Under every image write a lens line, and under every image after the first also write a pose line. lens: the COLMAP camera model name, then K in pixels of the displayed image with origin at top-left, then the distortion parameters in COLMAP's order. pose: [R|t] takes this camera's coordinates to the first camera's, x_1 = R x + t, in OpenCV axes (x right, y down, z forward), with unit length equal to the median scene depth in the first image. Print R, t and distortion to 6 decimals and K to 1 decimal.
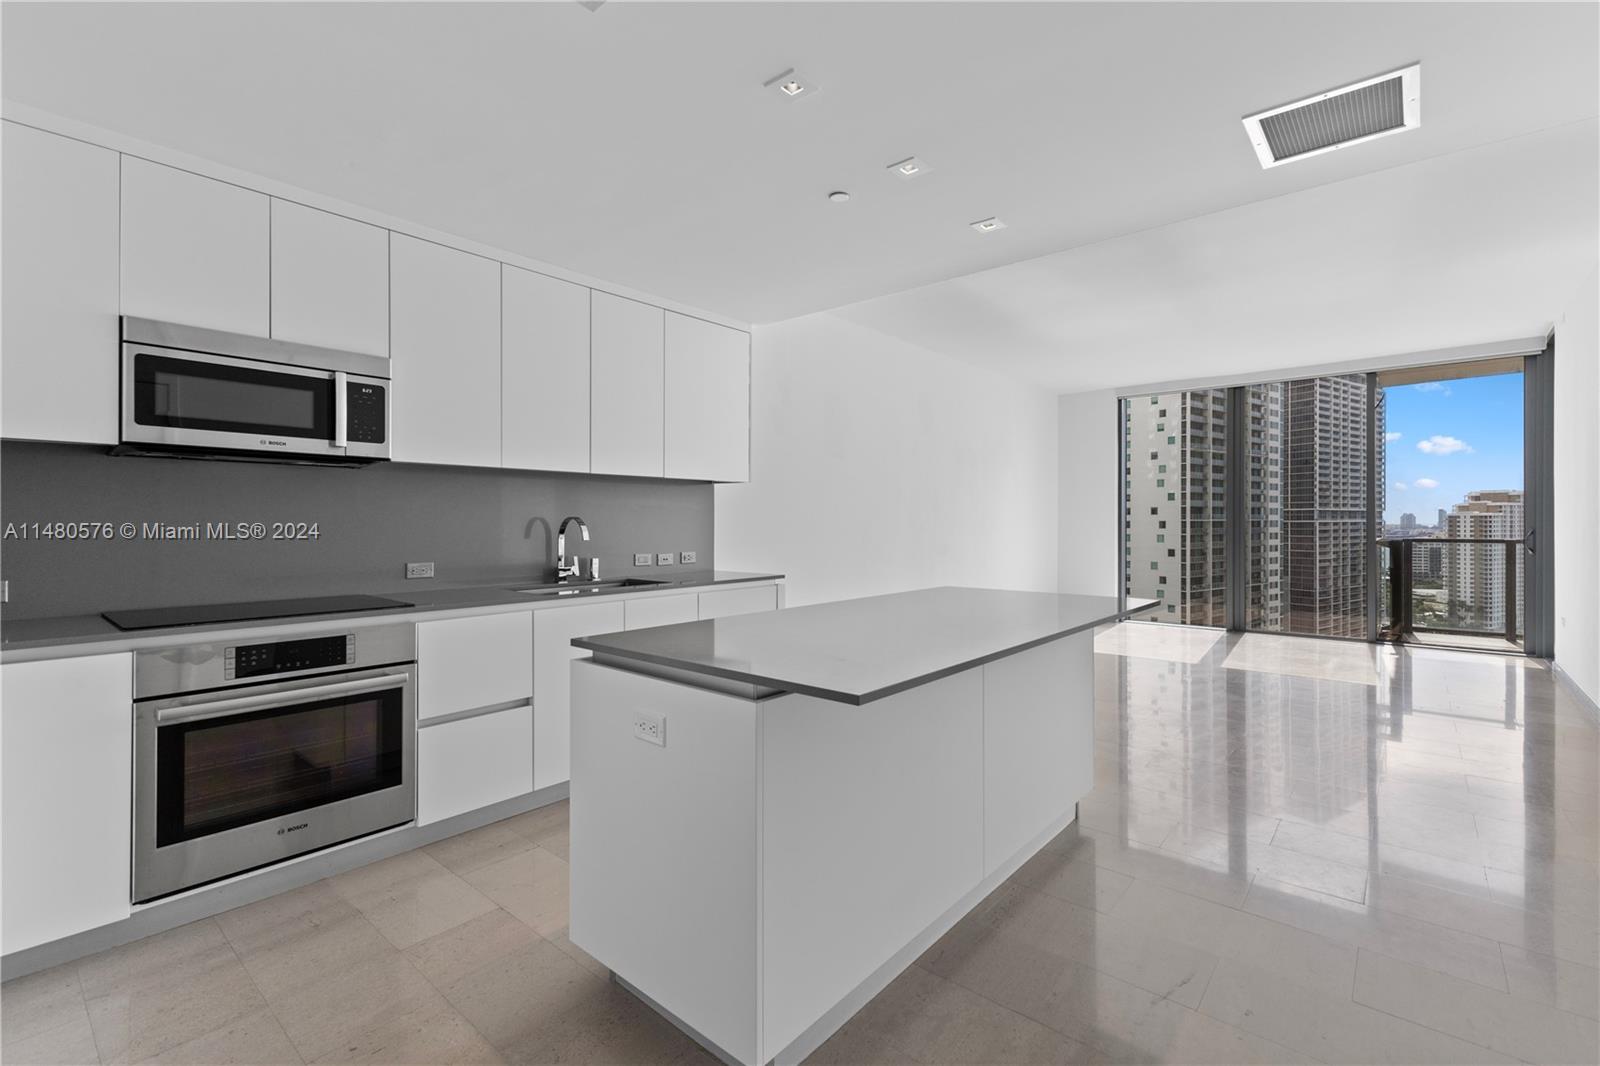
lens RADIAL K [[692.2, 0, 797.3], [0, 692.2, 518.5], [0, 0, 1]] dist [0.009091, -0.003418]
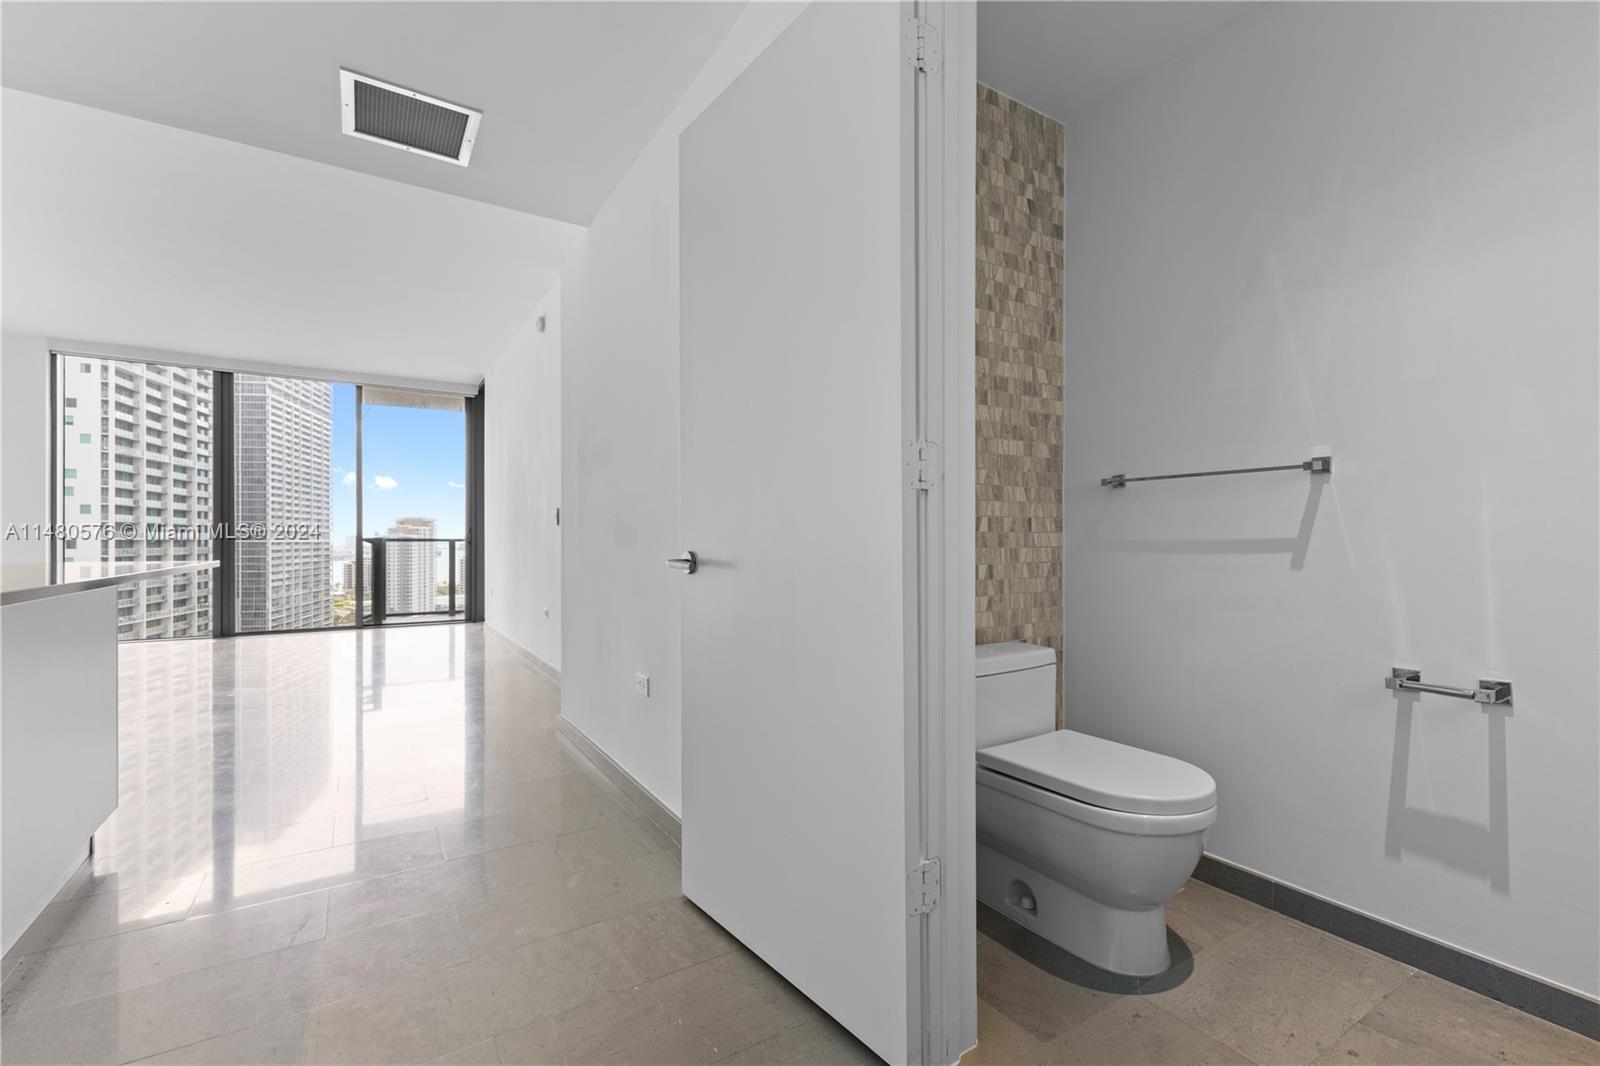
lens RADIAL K [[692.2, 0, 798.8], [0, 692.2, 548.6], [0, 0, 1]] dist [0.009091, -0.003418]
pose [[0.273828, -0.008728, 0.961739, -0.099101], [-0.004852, 0.999934, 0.010456, 0.070394], [-0.961766, -0.007529, 0.273768, 0.041651]]
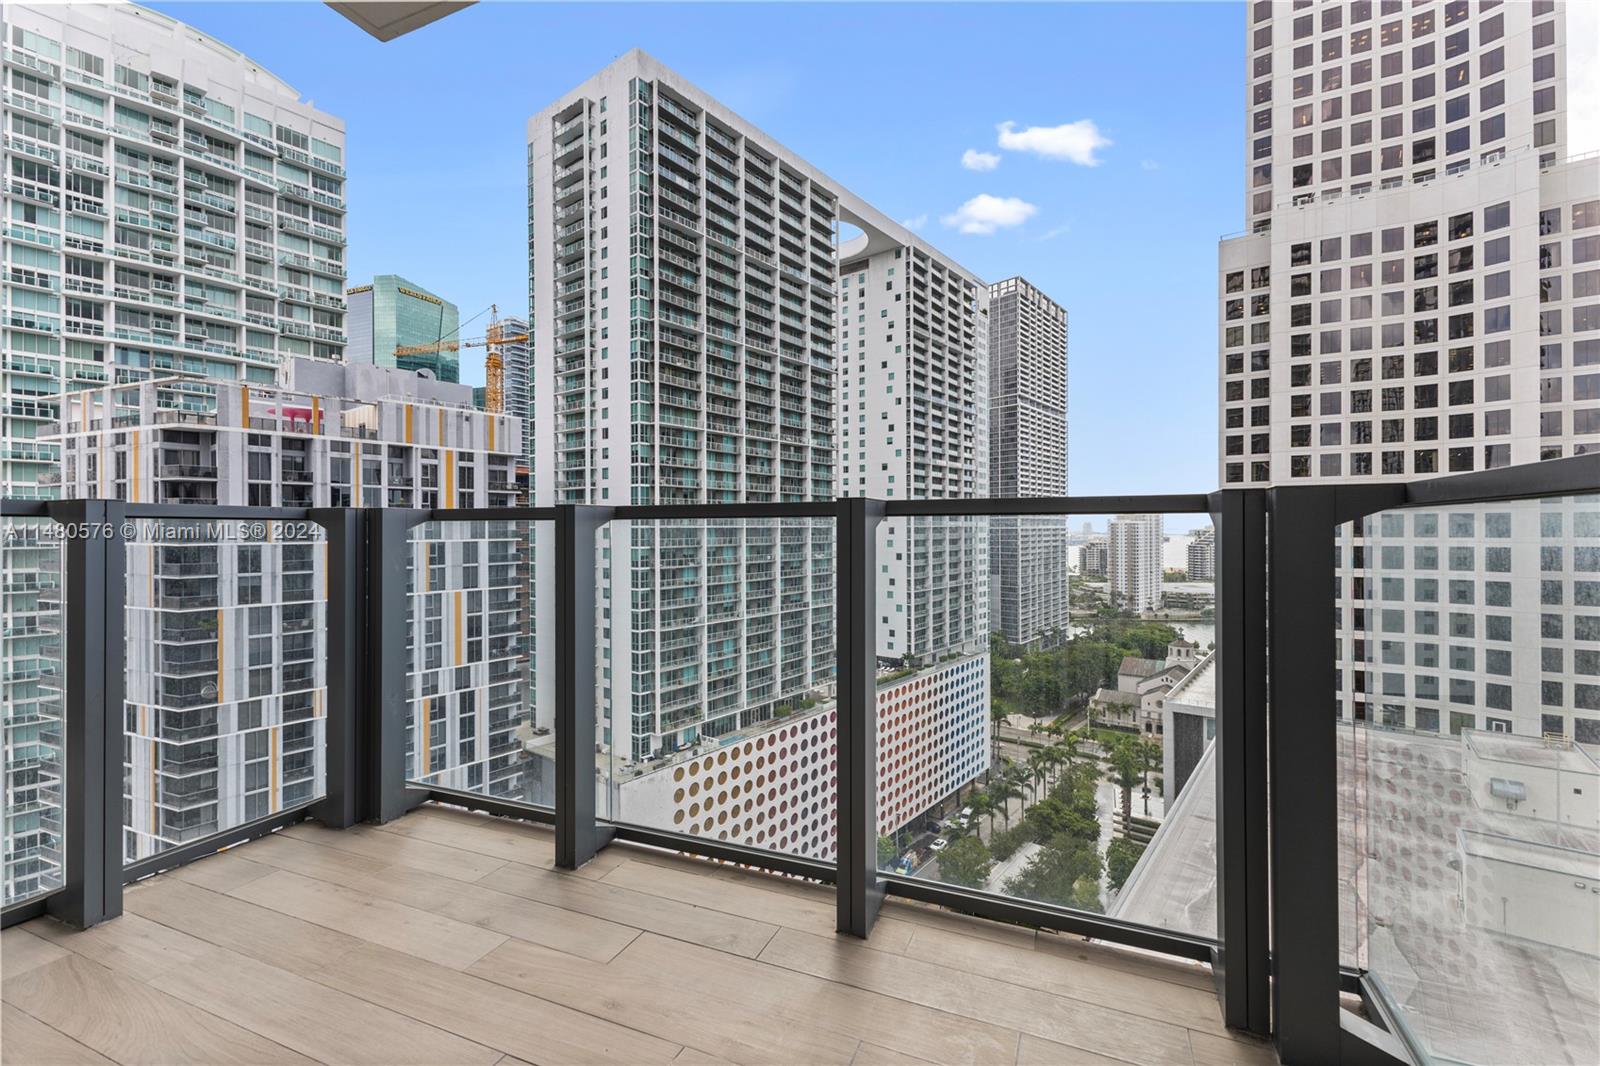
lens RADIAL K [[692.2, 0, 795.7], [0, 692.2, 525.6], [0, 0, 1]] dist [0.009091, -0.003418]
pose [[0.947695, -0.001495, 0.319173, 2.056105], [0.001848, 0.999998, -0.000803, 0.090813], [-0.319171, 0.001351, 0.947696, 1.433999]]
